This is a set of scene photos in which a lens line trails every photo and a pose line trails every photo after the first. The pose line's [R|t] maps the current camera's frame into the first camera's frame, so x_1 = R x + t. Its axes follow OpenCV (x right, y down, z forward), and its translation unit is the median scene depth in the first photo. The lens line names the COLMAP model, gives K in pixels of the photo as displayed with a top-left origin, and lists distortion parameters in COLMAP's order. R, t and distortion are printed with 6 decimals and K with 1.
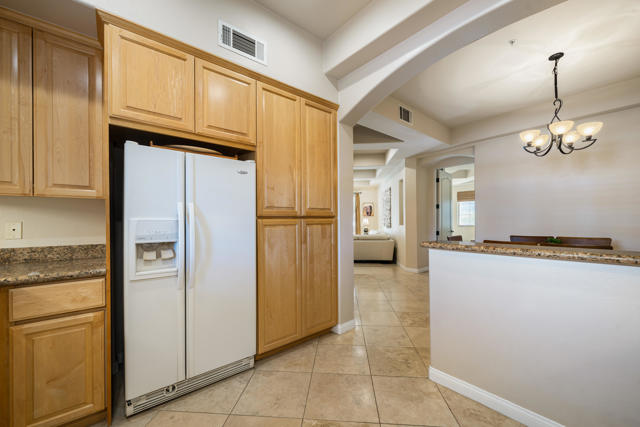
lens RADIAL K [[250.5, 0, 316.1], [0, 250.5, 219.3], [0, 0, 1]] dist [-0.004103, -0.000102]
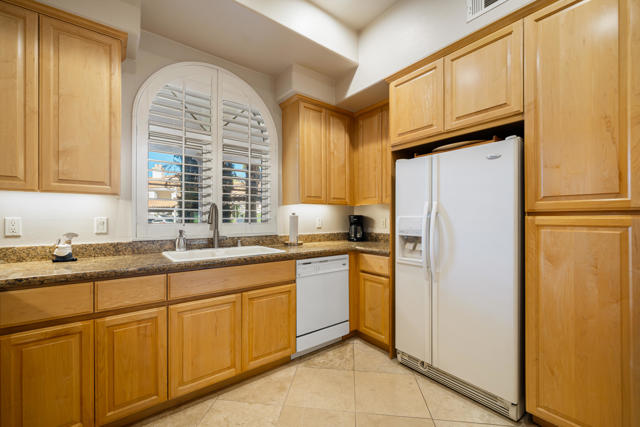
lens RADIAL K [[264.6, 0, 316.7], [0, 264.6, 217.1], [0, 0, 1]] dist [0.000672, -0.000072]
pose [[-0.034726, -0.002350, -0.999394, 0.612412], [0.004954, 0.999985, -0.002524, 0.000916], [0.999385, -0.005039, -0.034713, 0.521181]]
